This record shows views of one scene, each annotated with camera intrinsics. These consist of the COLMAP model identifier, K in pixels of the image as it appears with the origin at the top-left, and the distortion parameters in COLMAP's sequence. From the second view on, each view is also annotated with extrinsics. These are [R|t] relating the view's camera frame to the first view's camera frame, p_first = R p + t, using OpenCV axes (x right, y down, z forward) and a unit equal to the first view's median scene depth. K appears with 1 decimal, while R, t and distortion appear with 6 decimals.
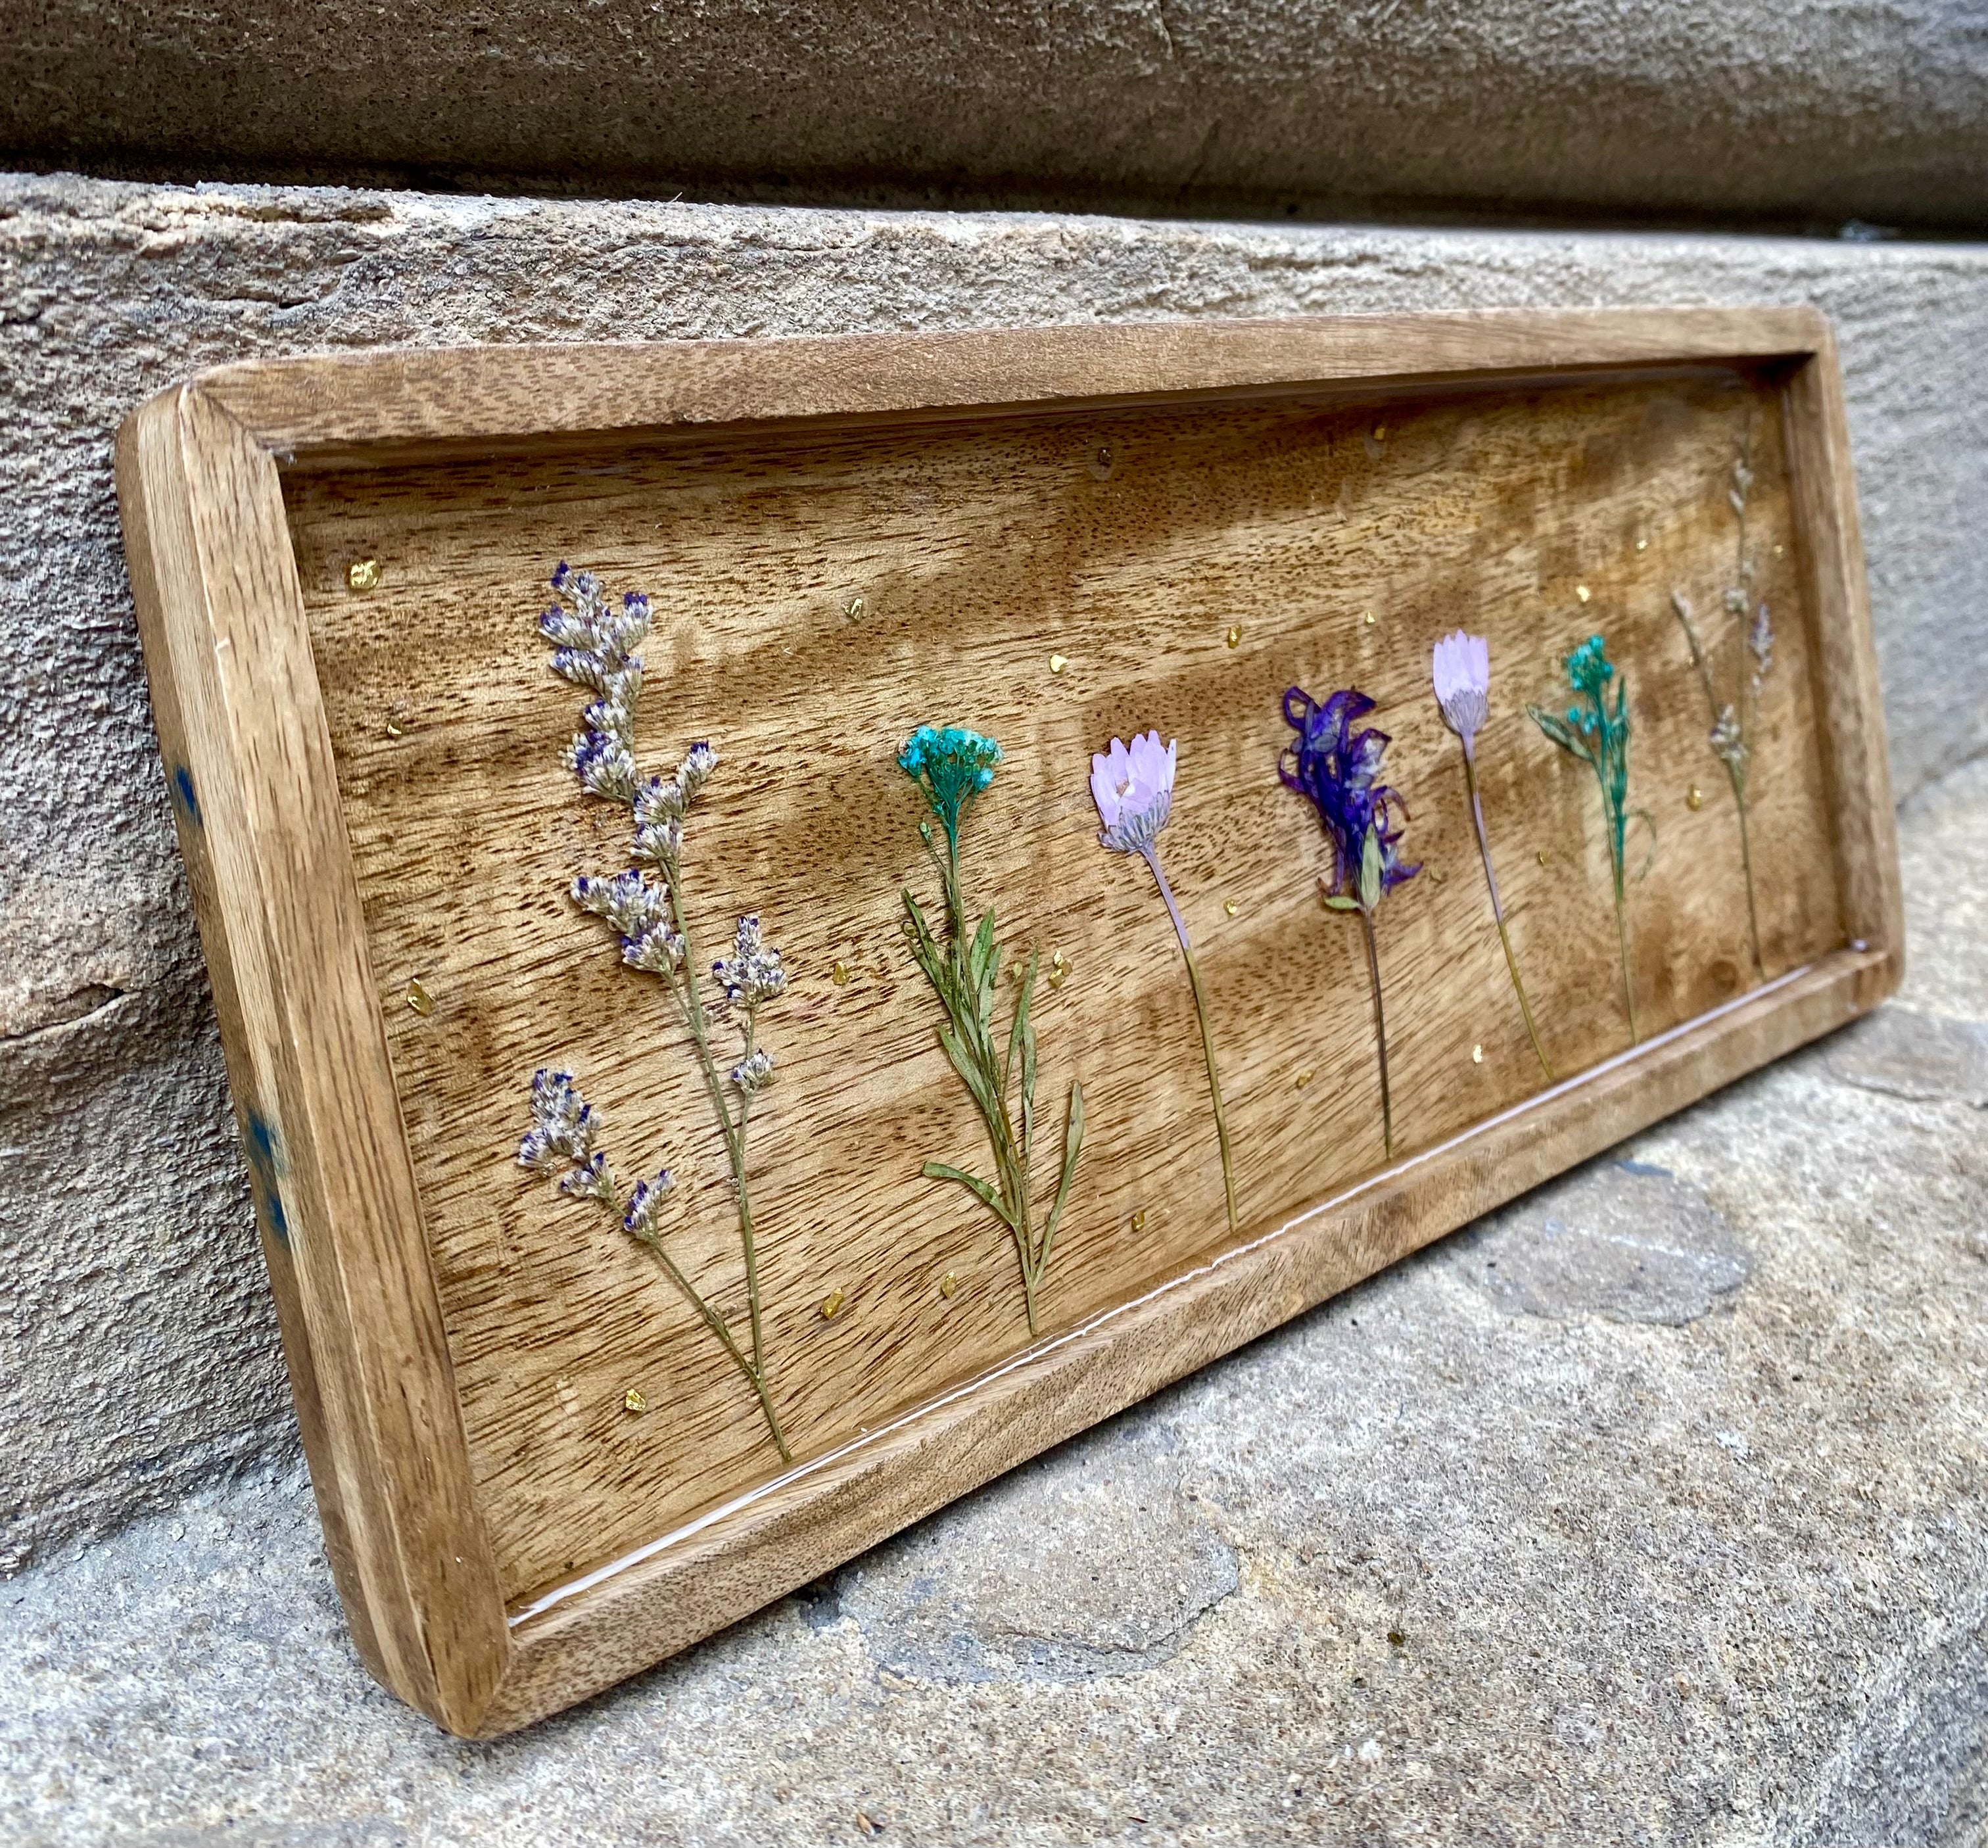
lens RADIAL K [[2059.3, 0, 1000.8], [0, 2059.3, 866.2], [0, 0, 1]] dist [-0.060082, 0.100059]
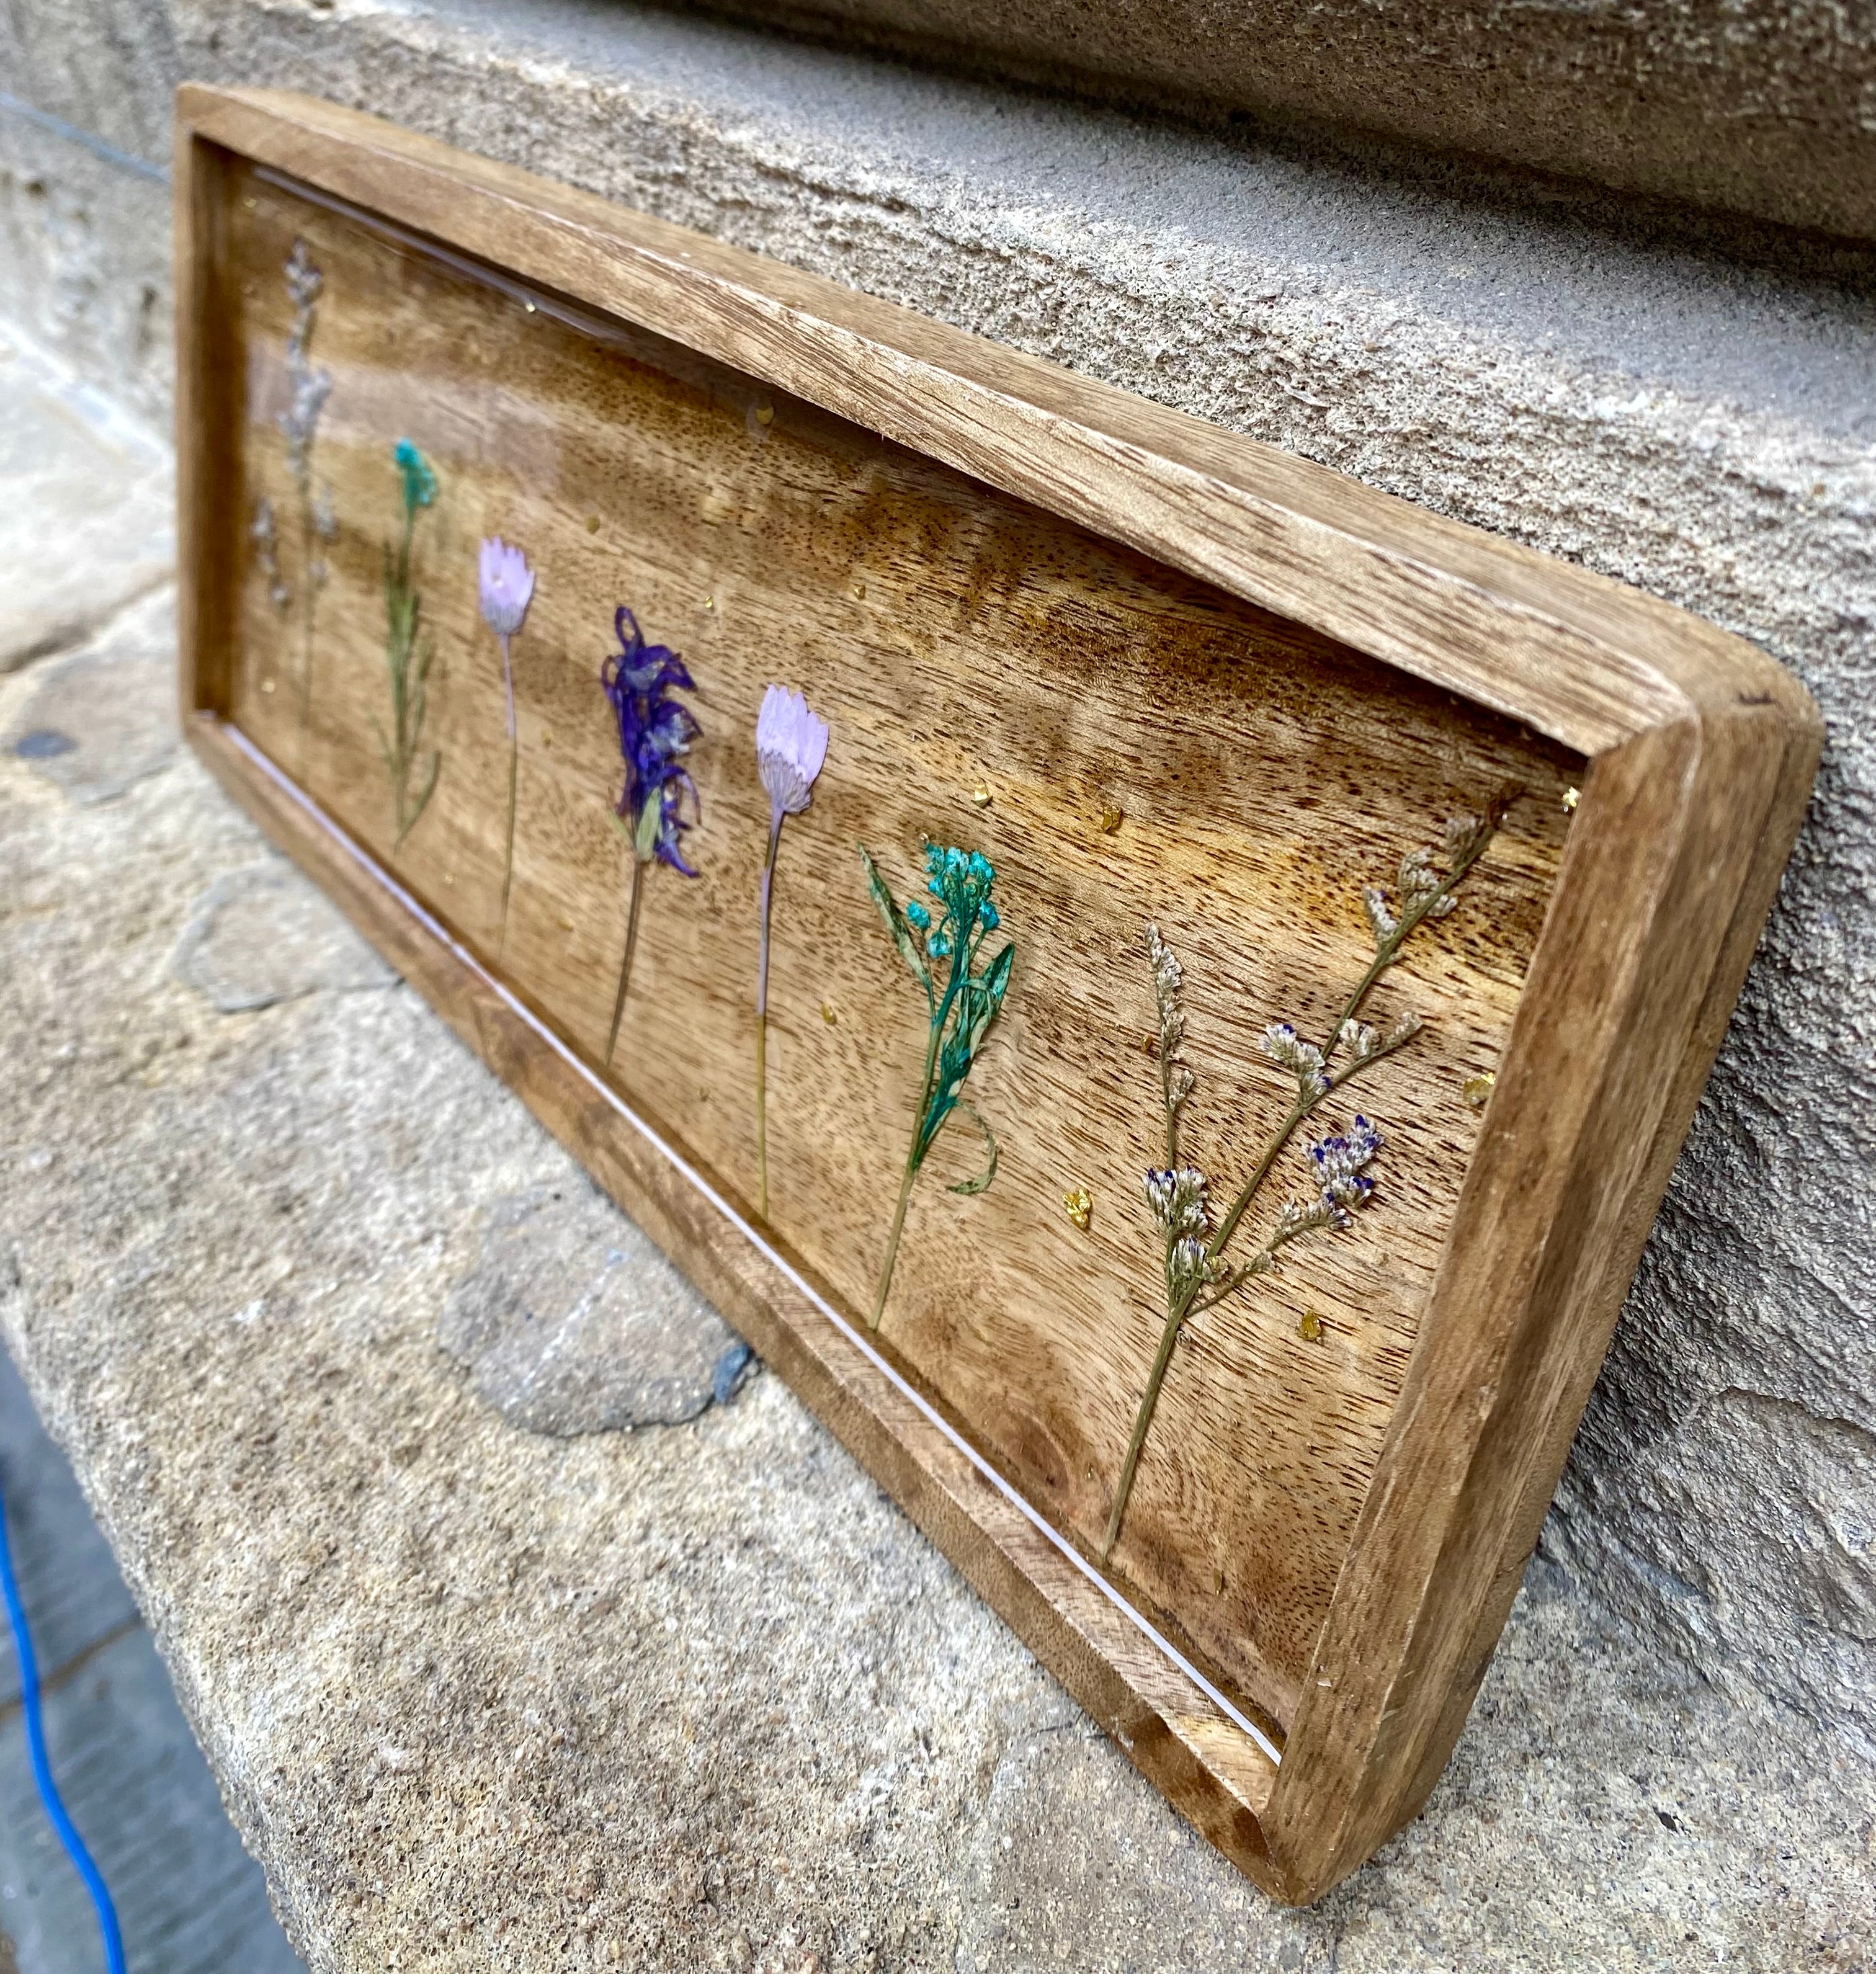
lens RADIAL K [[1956.3, 0, 930.6], [0, 1956.3, 854.0], [0, 0, 1]] dist [-0.076200, 0.120109]
pose [[-0.101587, 0.542311, -0.834014, 1.238779], [-0.250043, 0.797519, 0.549037, -0.690773], [0.962891, 0.264314, 0.054584, 1.429258]]
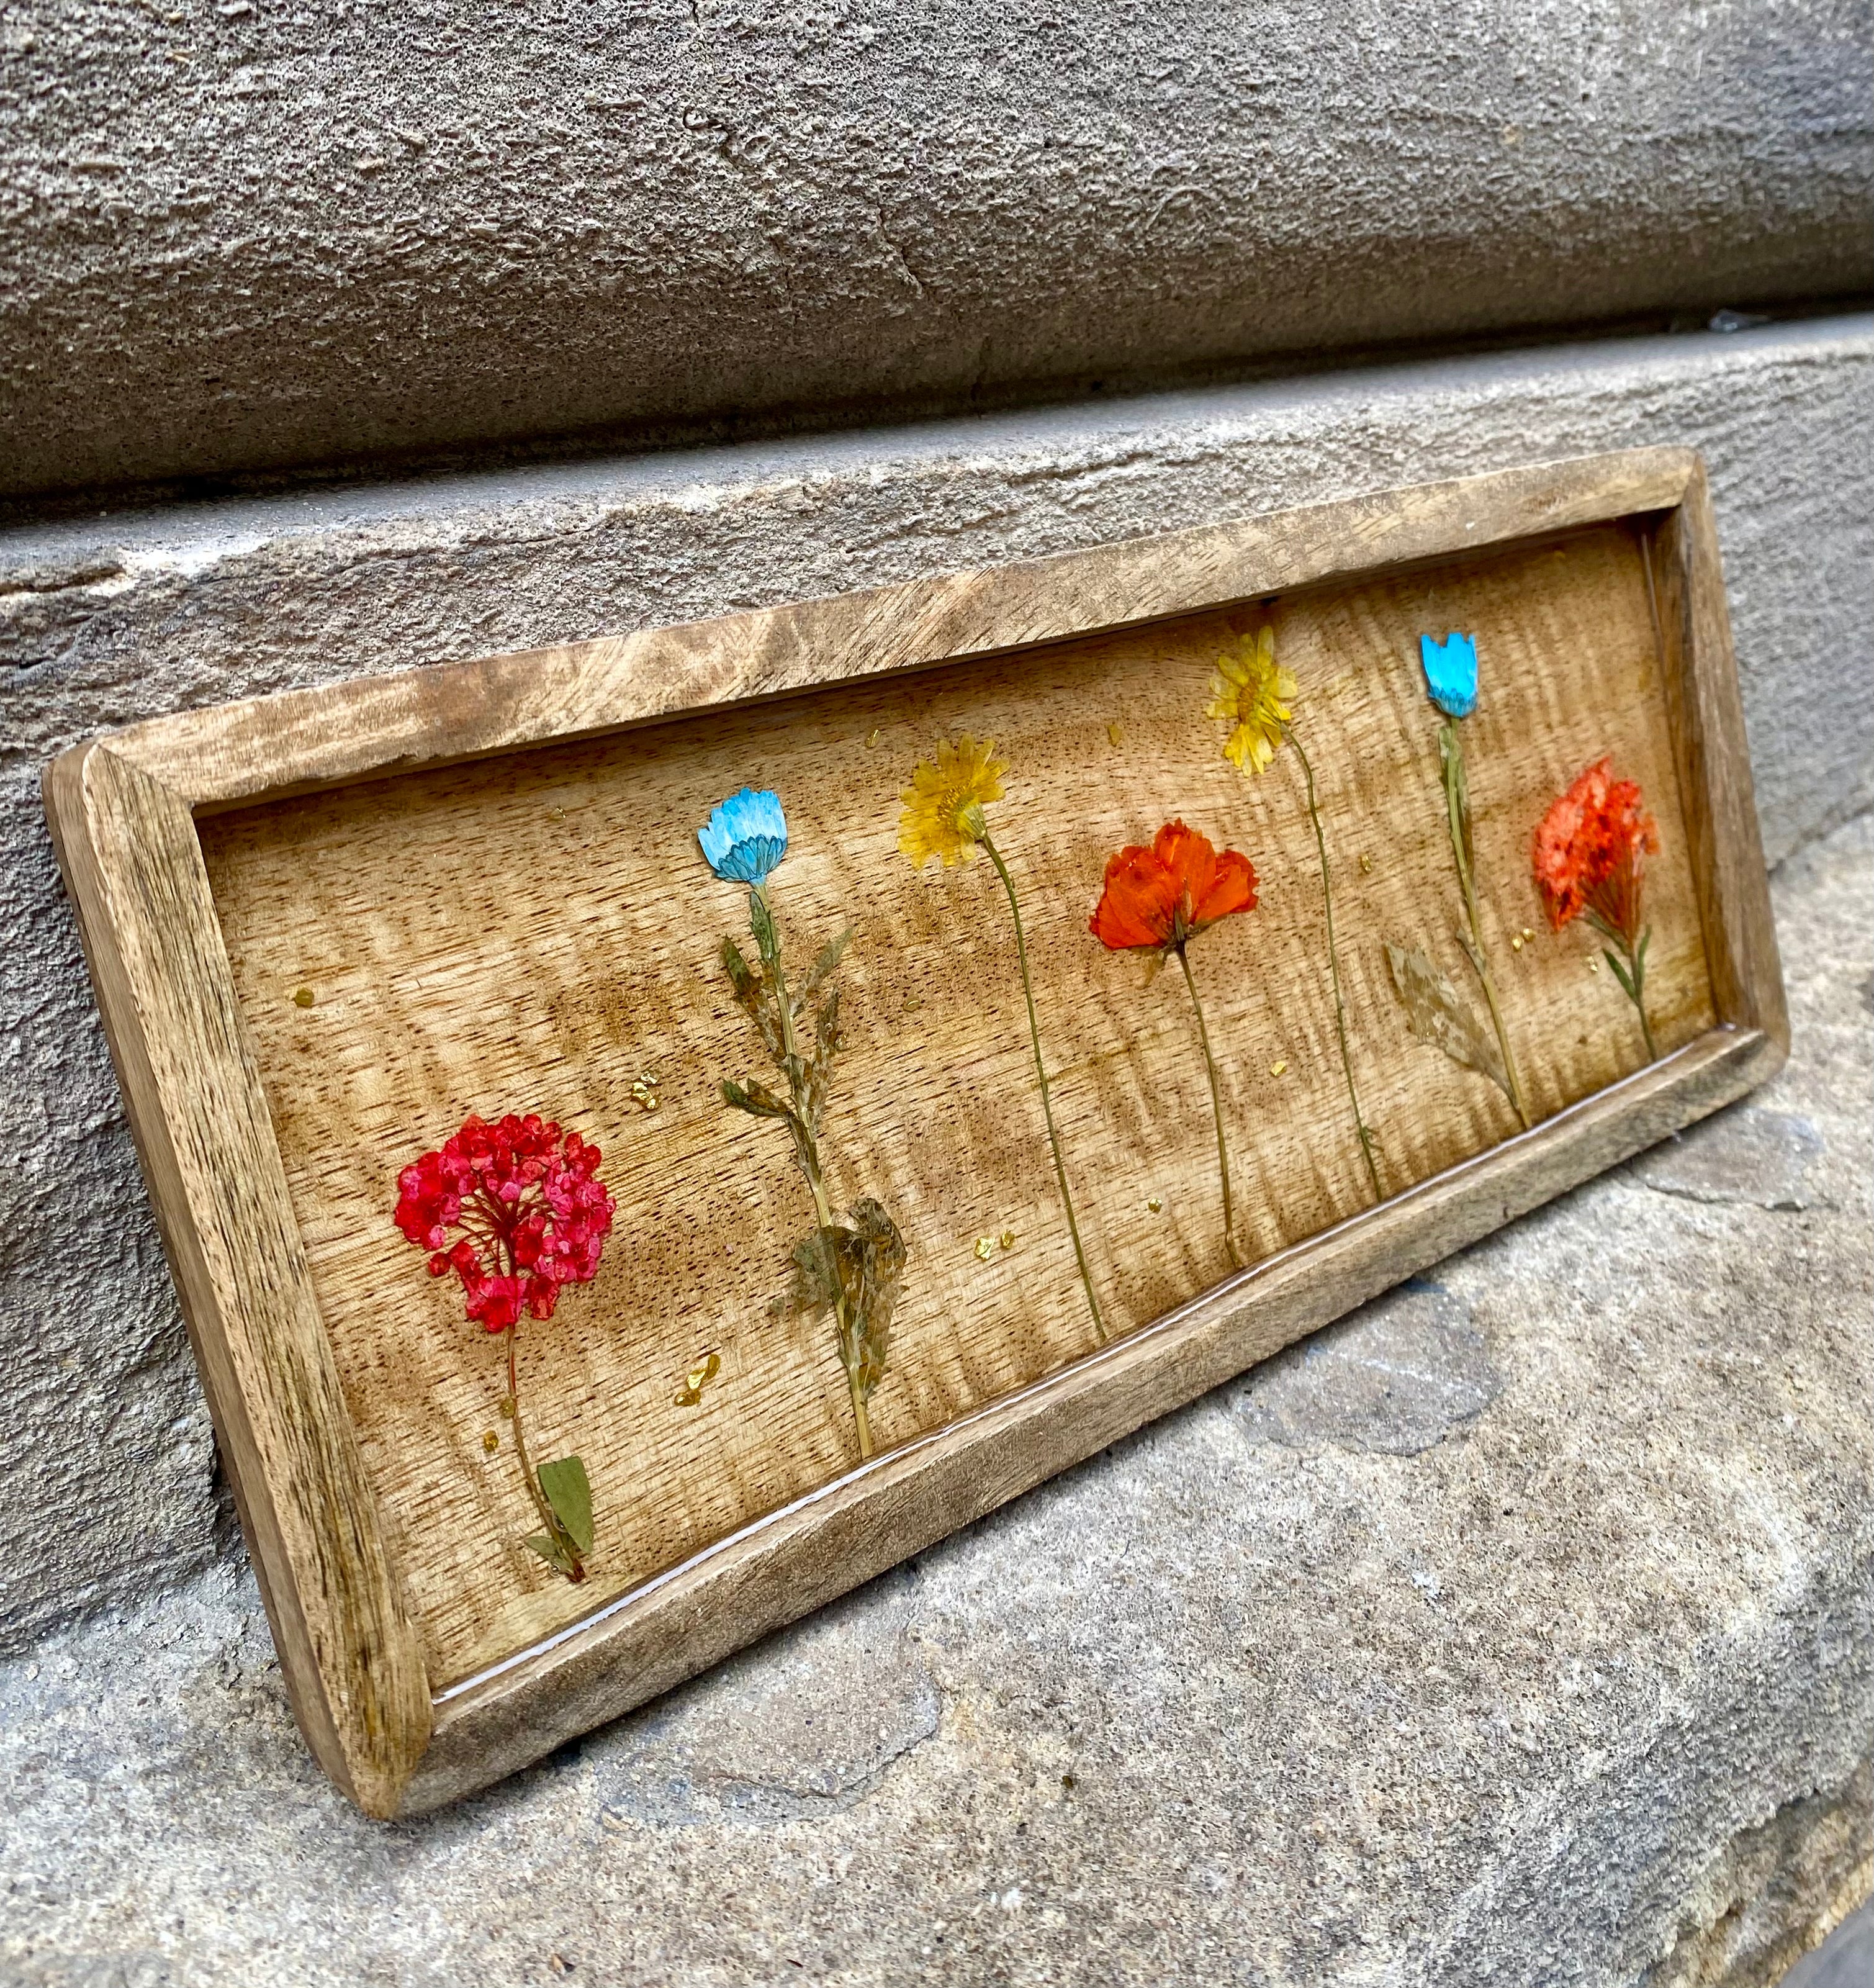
lens RADIAL K [[1938.5, 0, 948.2], [0, 1938.5, 931.7], [0, 0, 1]] dist [-0.017732, 0.022965]
pose [[0.996753, -0.011670, -0.079665, 0.217980], [0.017478, 0.997208, 0.072598, -0.172330], [0.078595, -0.073754, 0.994175, -0.038121]]
